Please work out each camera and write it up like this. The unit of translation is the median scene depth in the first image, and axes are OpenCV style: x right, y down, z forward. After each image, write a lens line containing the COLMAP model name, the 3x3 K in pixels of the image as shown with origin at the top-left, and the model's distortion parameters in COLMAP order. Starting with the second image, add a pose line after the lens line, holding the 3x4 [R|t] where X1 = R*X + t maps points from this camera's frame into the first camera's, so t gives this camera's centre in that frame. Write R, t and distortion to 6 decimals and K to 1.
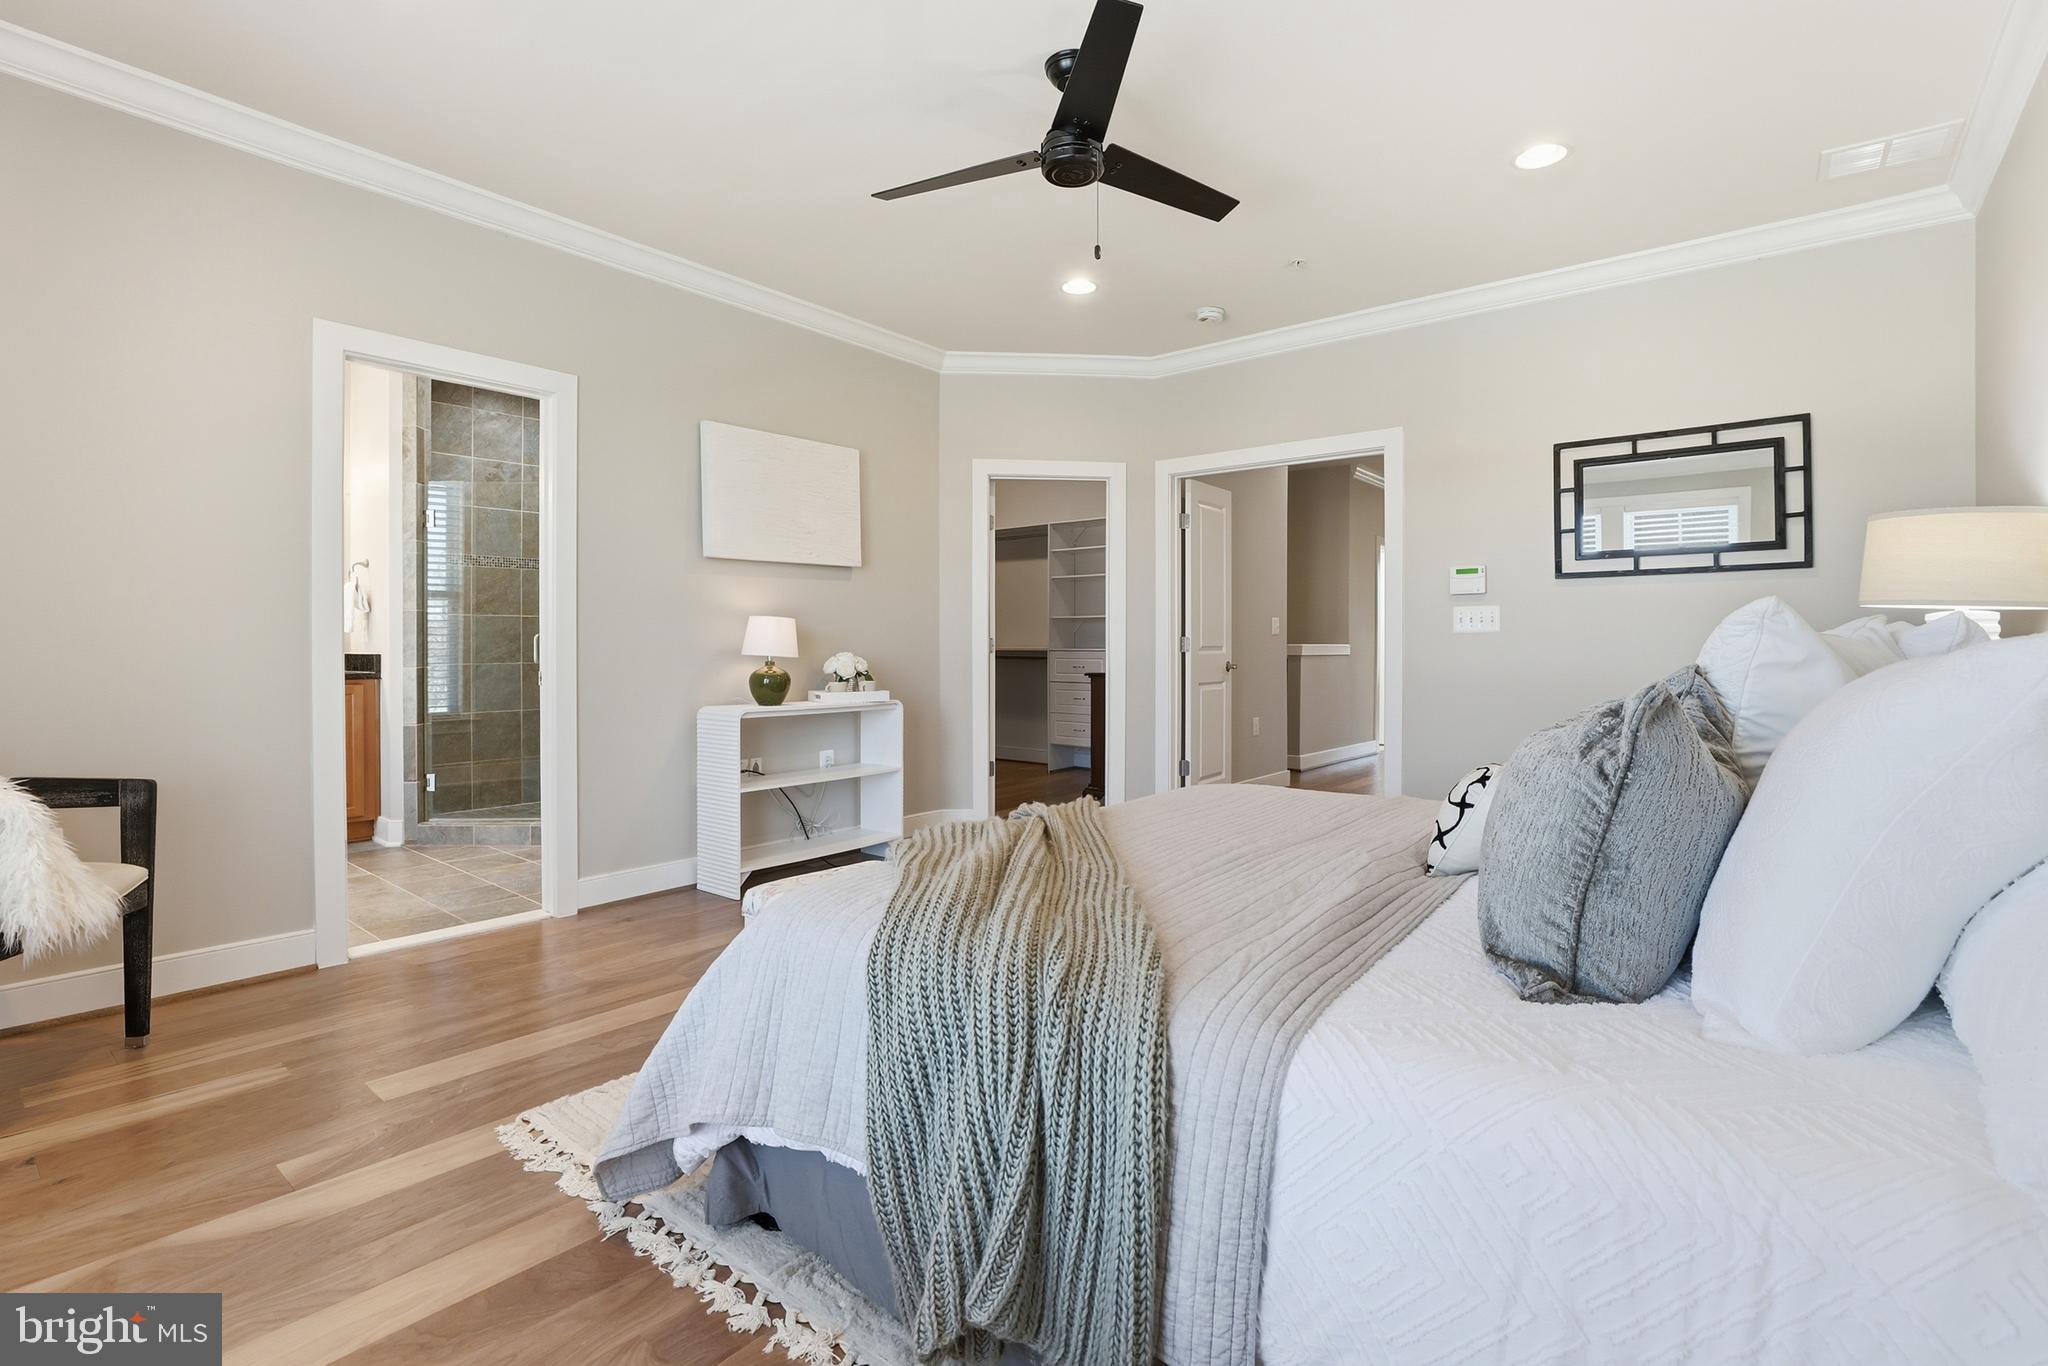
lens RADIAL K [[940.0, 0, 1016.3], [0, 940.0, 664.6], [0, 0, 1]] dist [-0.031171, 0.000457]
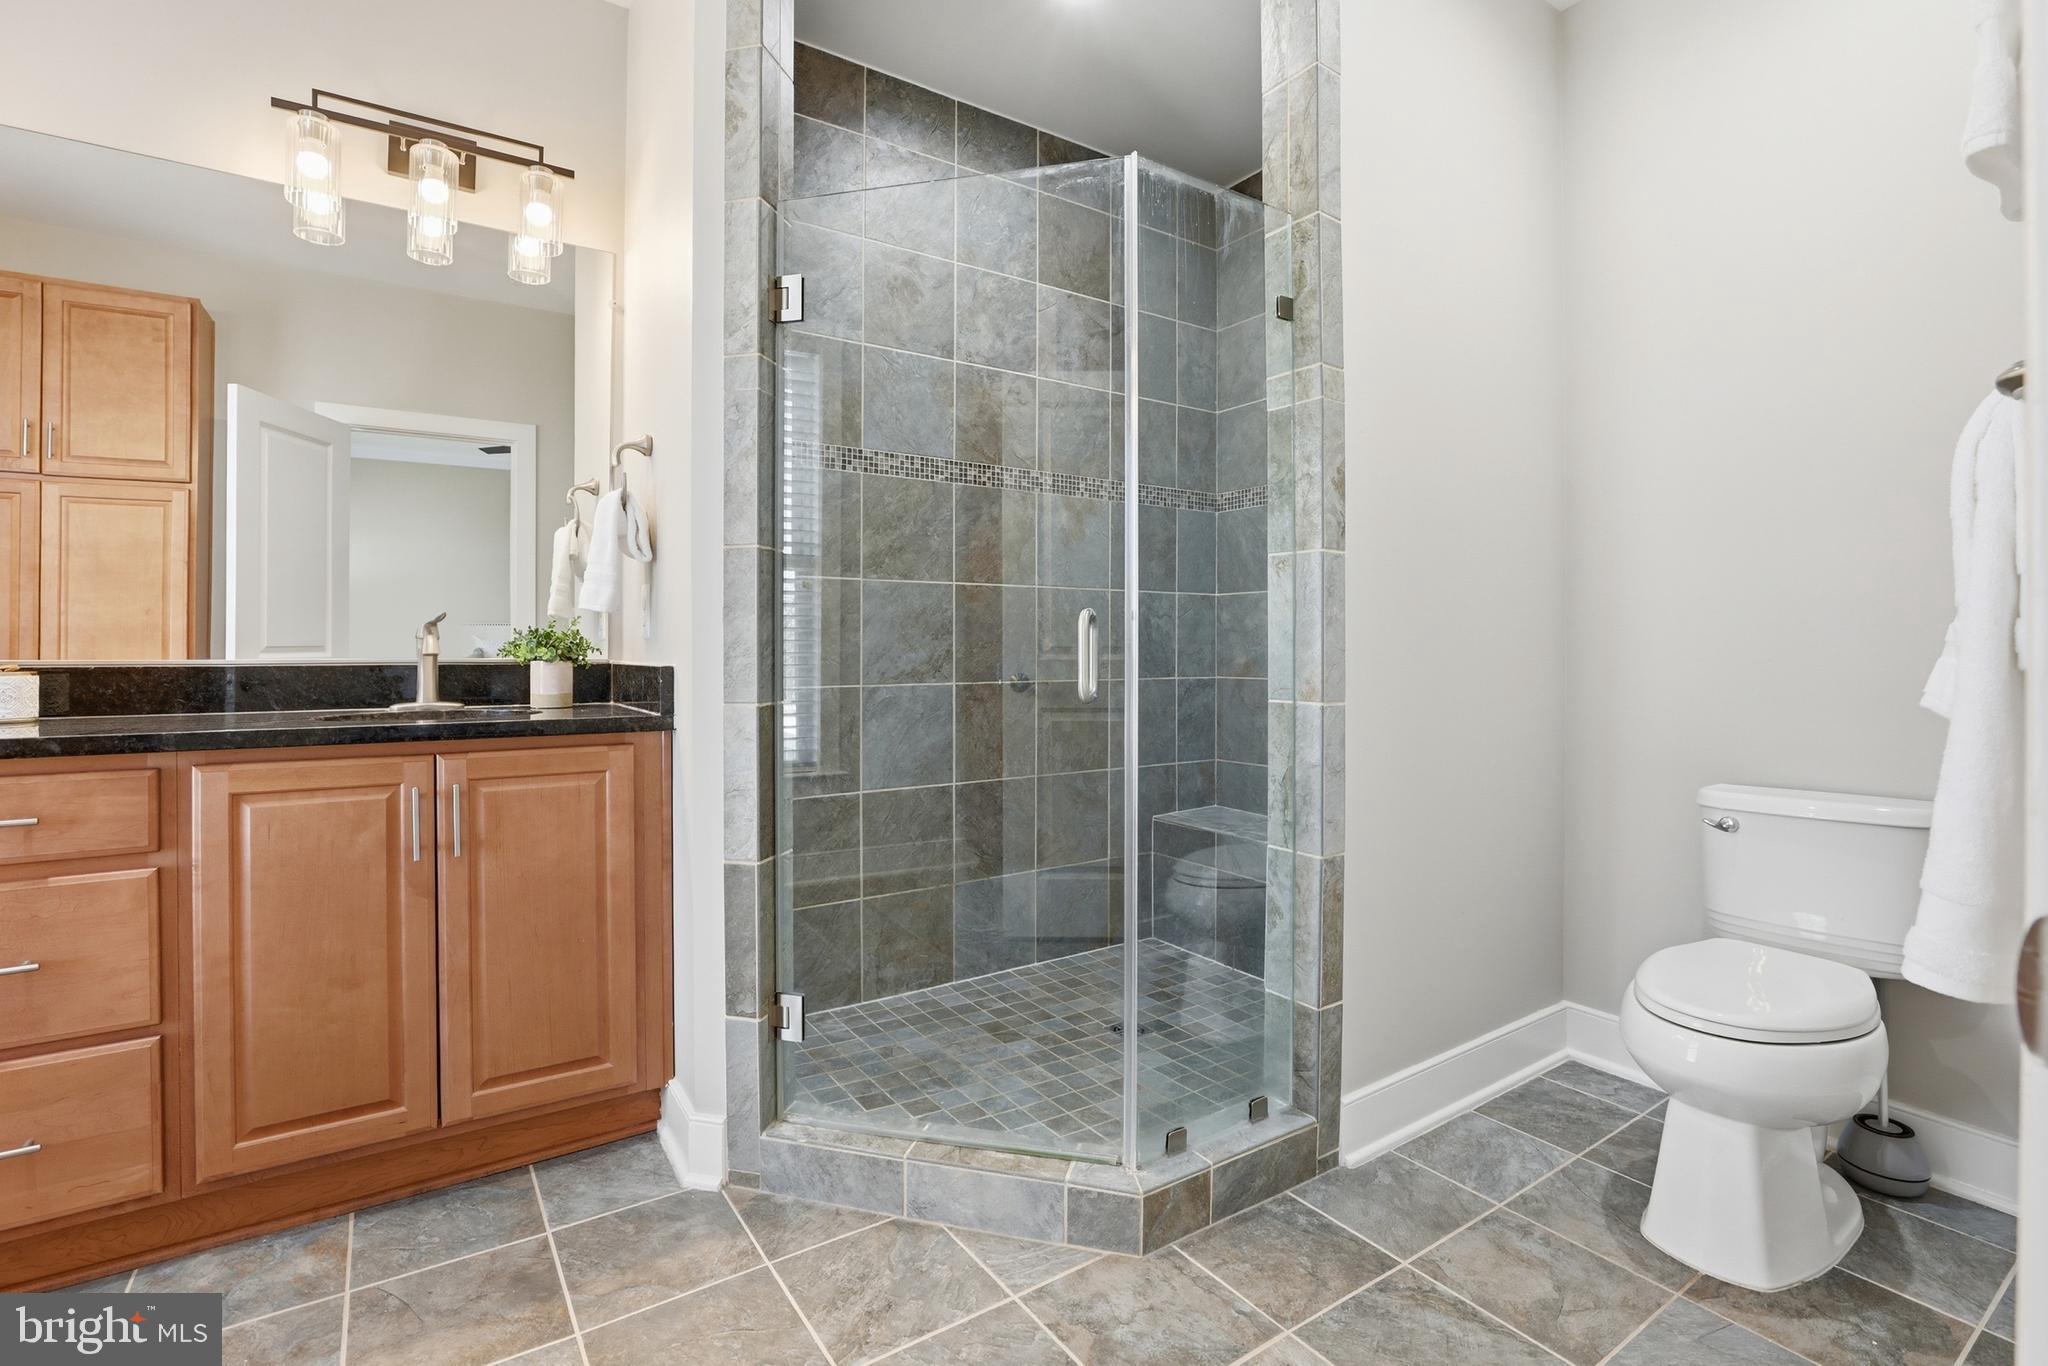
lens RADIAL K [[940.0, 0, 1026.2], [0, 940.0, 667.9], [0, 0, 1]] dist [-0.031171, 0.000457]
pose [[0.959126, 0.002791, -0.282965, -0.434586], [-0.002772, 0.999996, 0.000468, -0.011303], [0.282965, 0.000335, 0.959130, 0.666834]]
